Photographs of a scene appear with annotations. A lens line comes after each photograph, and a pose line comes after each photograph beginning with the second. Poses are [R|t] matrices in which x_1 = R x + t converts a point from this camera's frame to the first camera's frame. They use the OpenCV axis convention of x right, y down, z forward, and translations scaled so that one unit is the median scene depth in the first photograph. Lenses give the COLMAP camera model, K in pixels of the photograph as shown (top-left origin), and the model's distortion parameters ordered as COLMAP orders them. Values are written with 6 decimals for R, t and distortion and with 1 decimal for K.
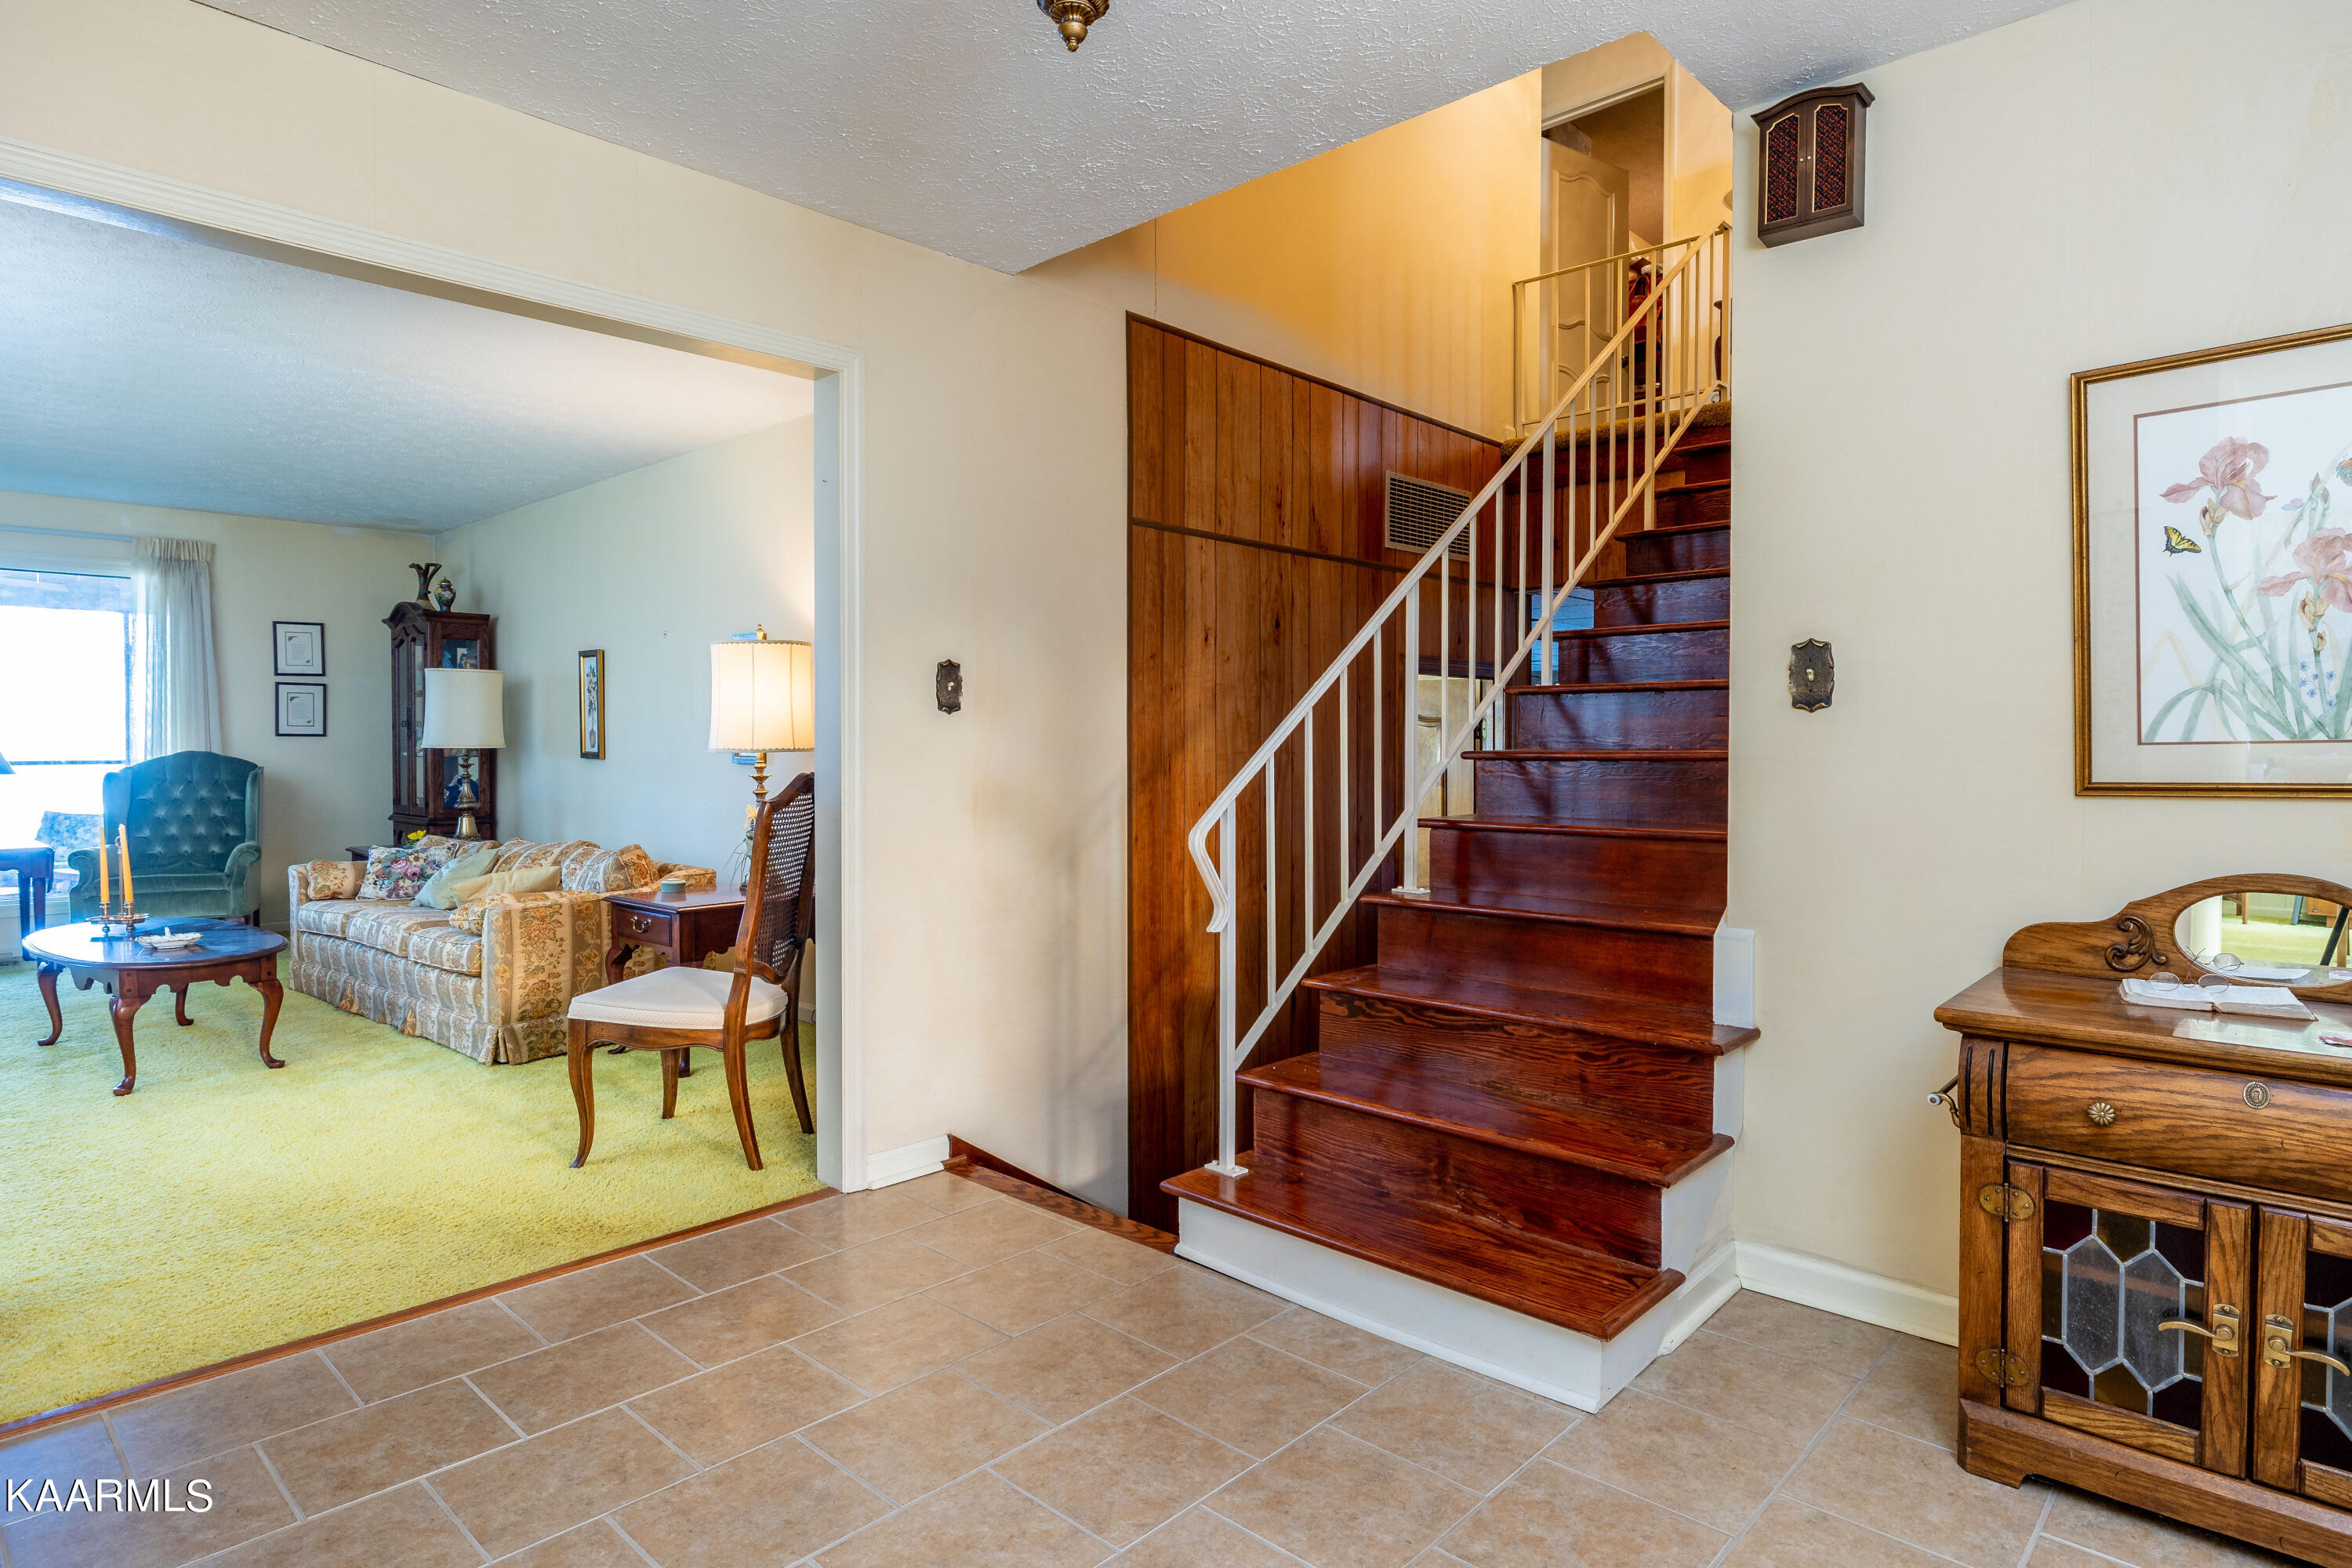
lens RADIAL K [[1268.2, 0, 1165.7], [0, 1268.2, 763.7], [0, 0, 1]] dist [-0.004335, -0.000933]
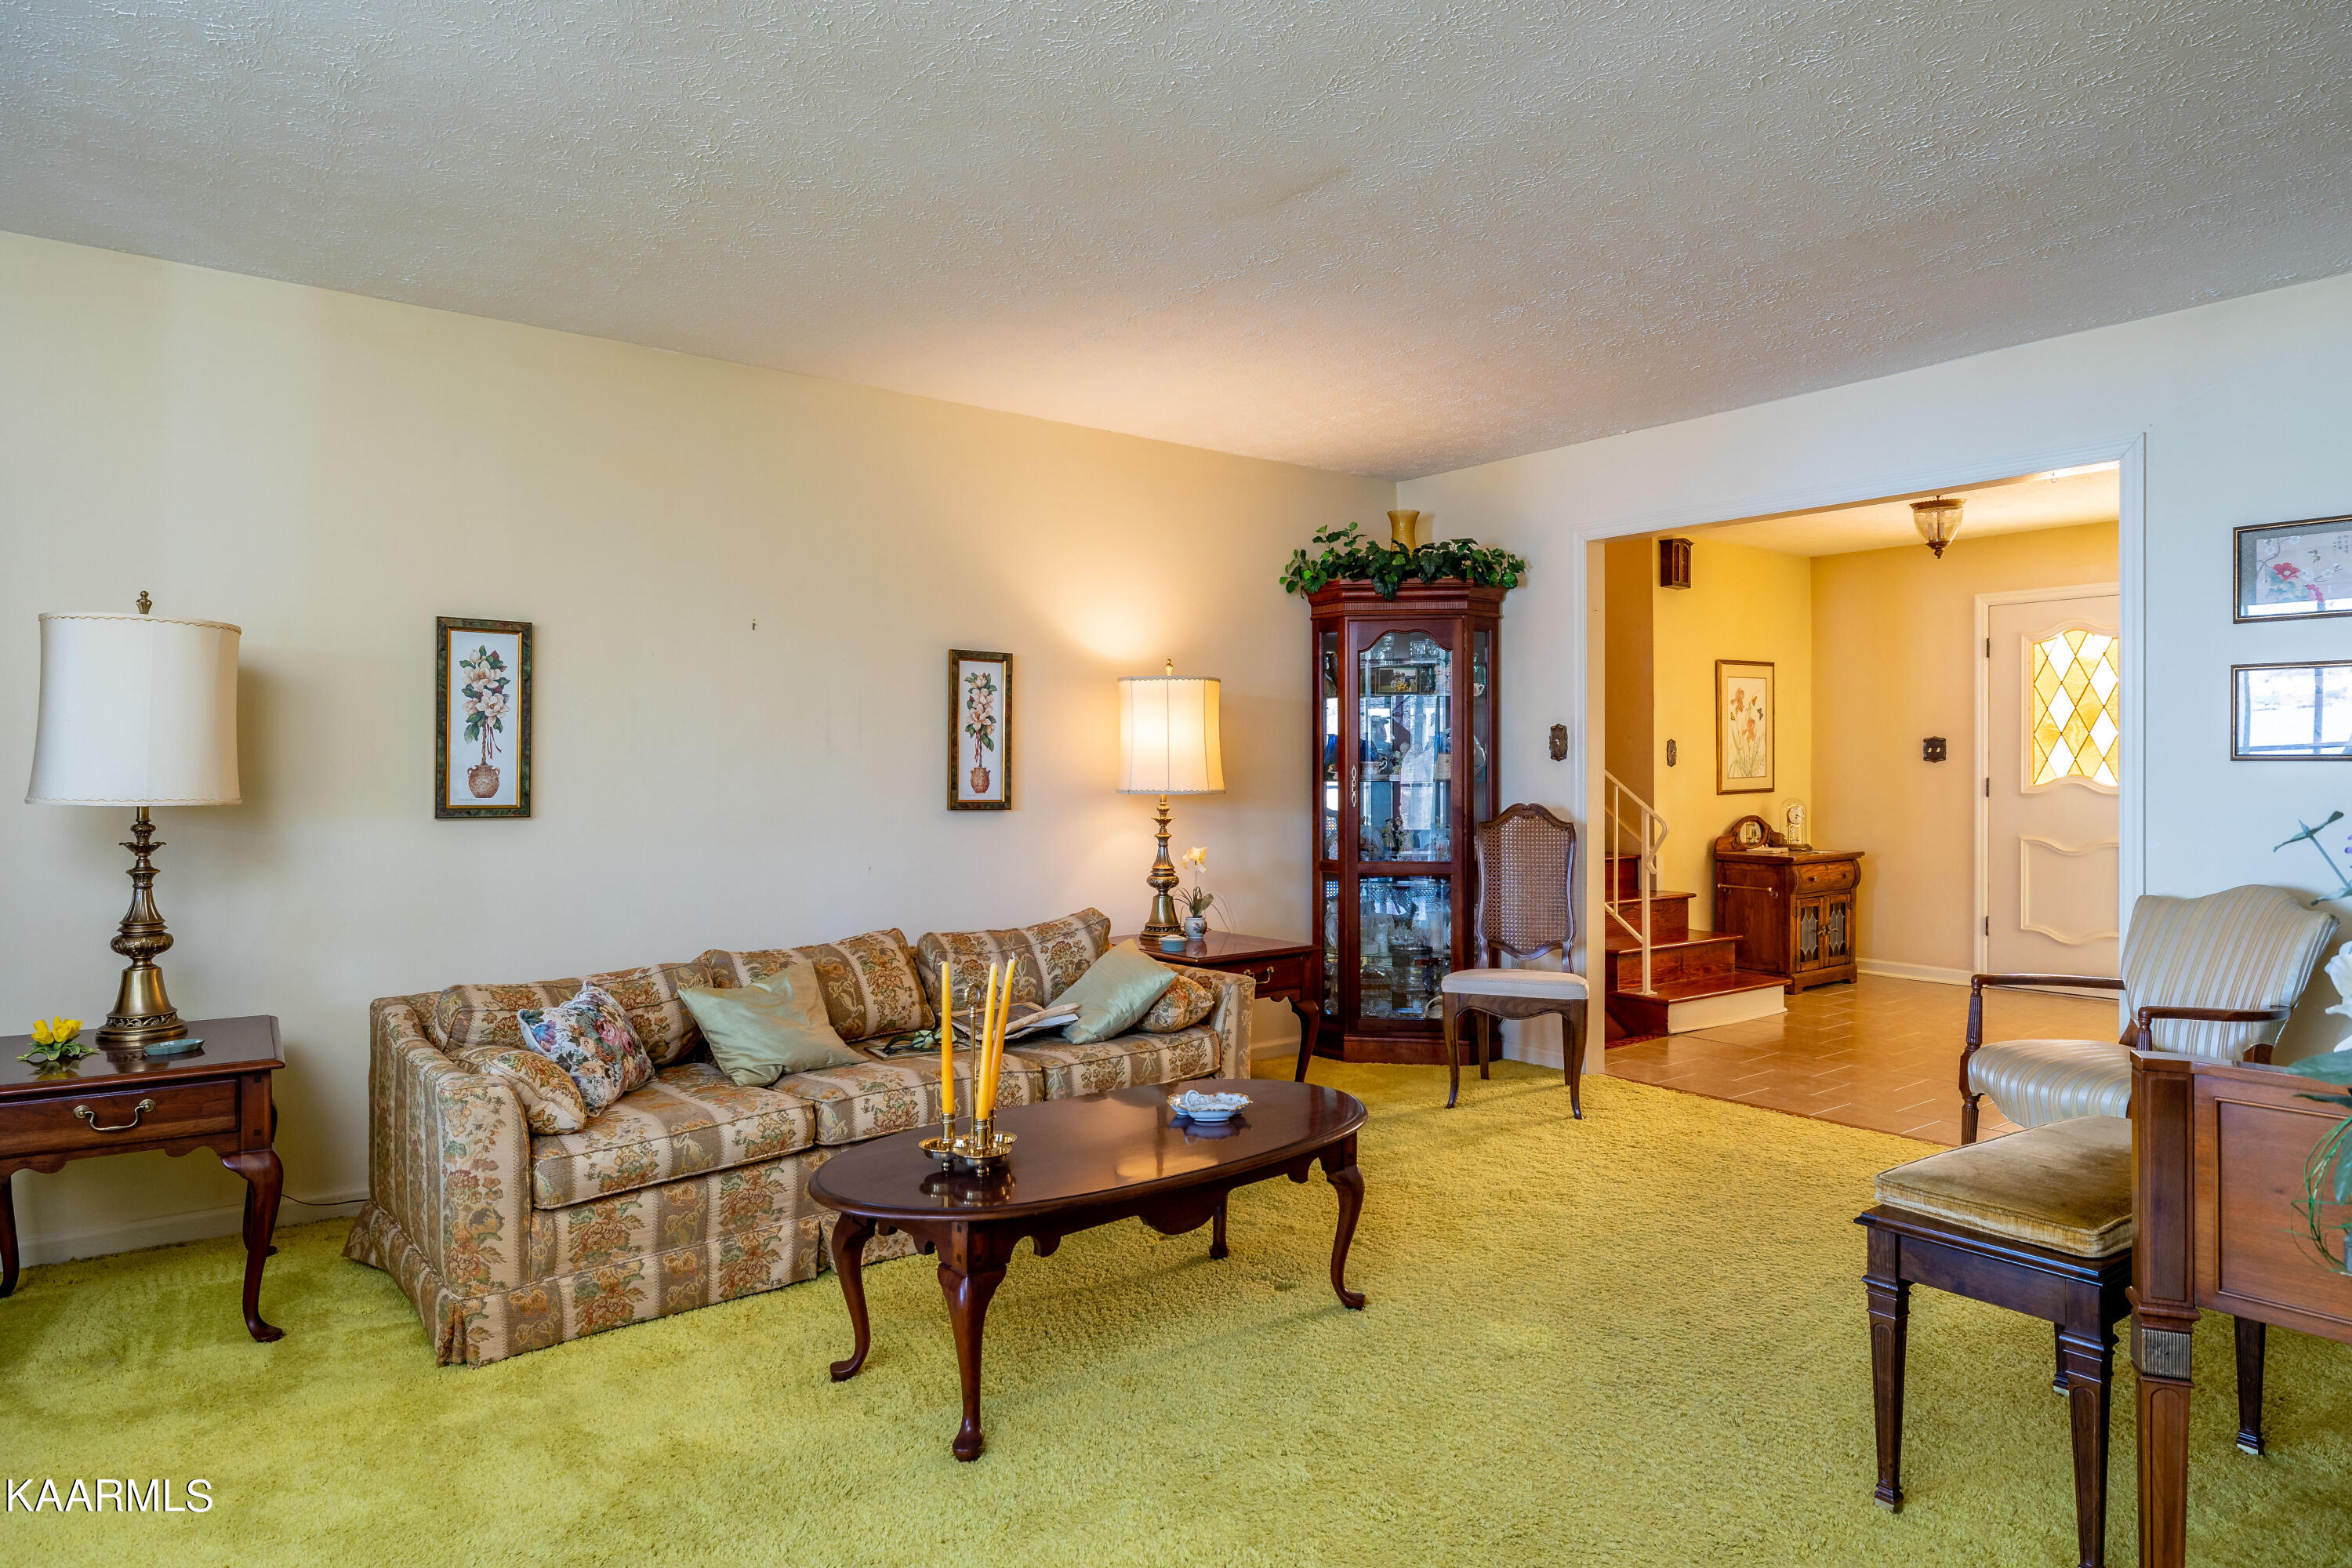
lens RADIAL K [[1371.7, 0, 1170.4], [0, 1371.7, 775.0], [0, 0, 1]] dist [-0.001630, 0.000070]
pose [[0.137832, -0.001221, 0.990455, -2.867711], [0.018176, 0.999834, -0.001297, -0.044837], [-0.990289, 0.018182, 0.137831, 1.913729]]
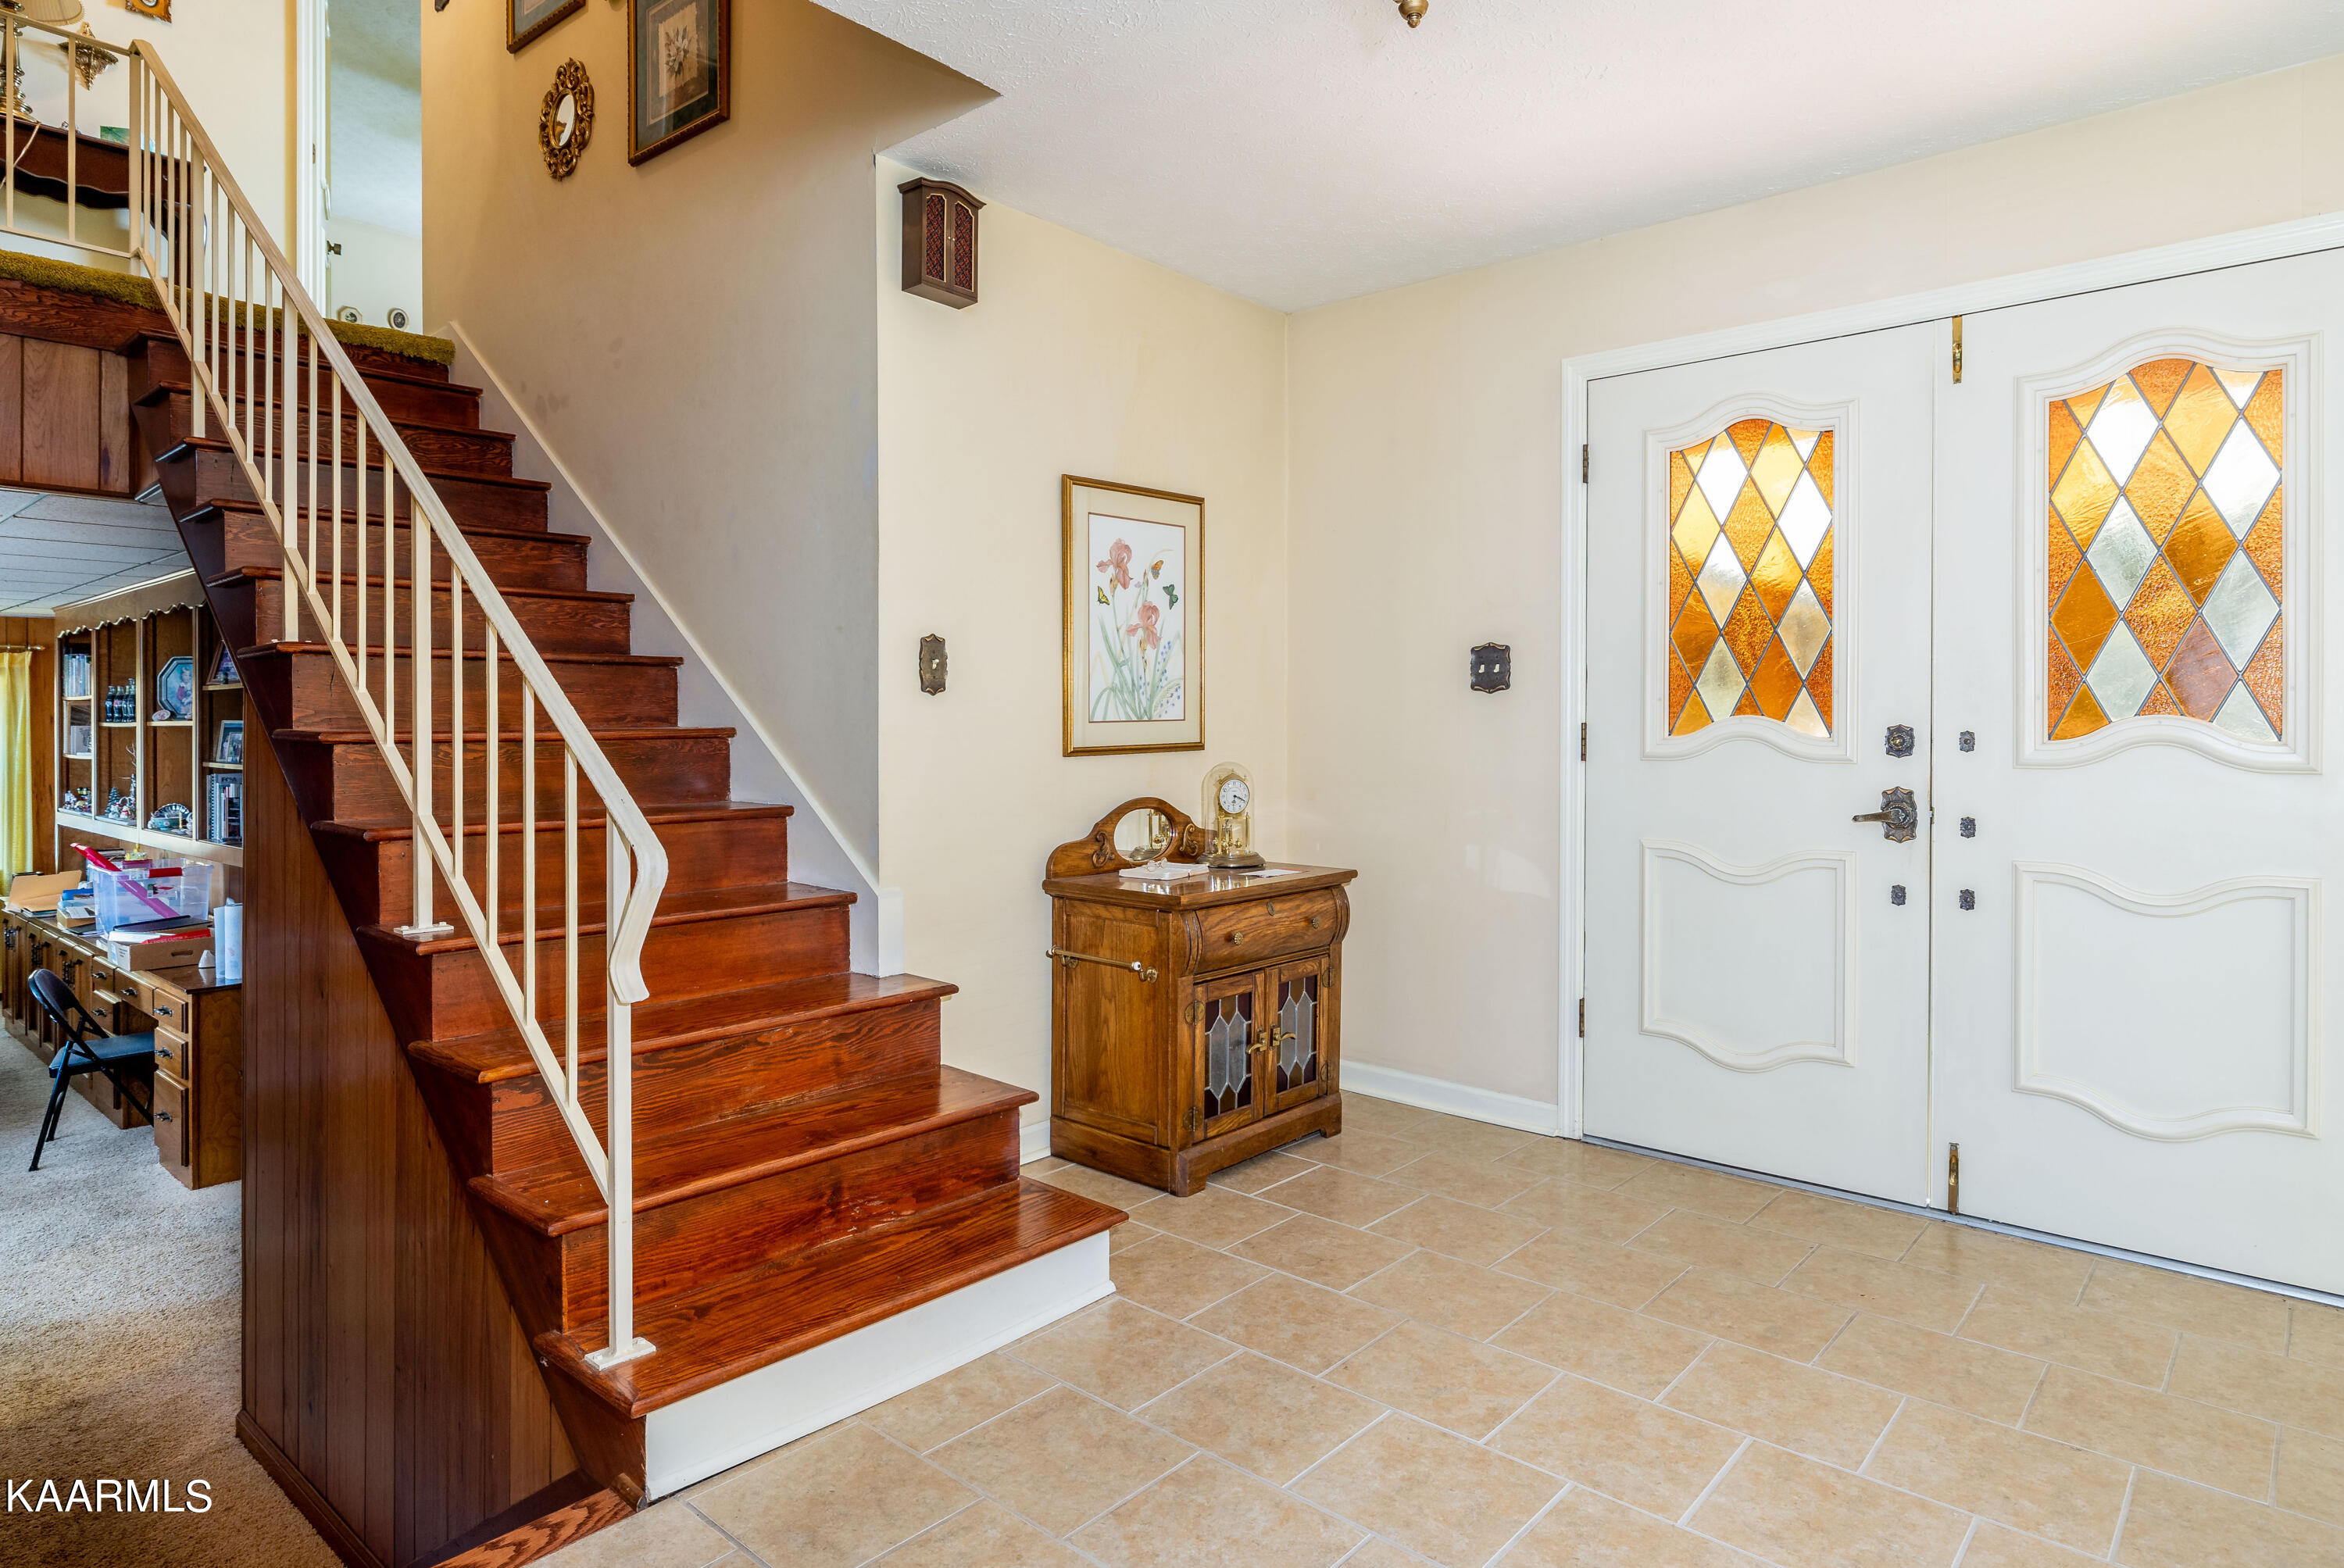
lens RADIAL K [[1374.4, 0, 1089.0], [0, 1374.4, 722.8], [0, 0, 1]] dist [-0.002204, -0.000141]
pose [[-0.021387, 0.000578, 0.999771, -0.926776], [0.013796, 0.999905, -0.000283, -0.014494], [-0.999676, 0.013787, -0.021392, 1.032353]]
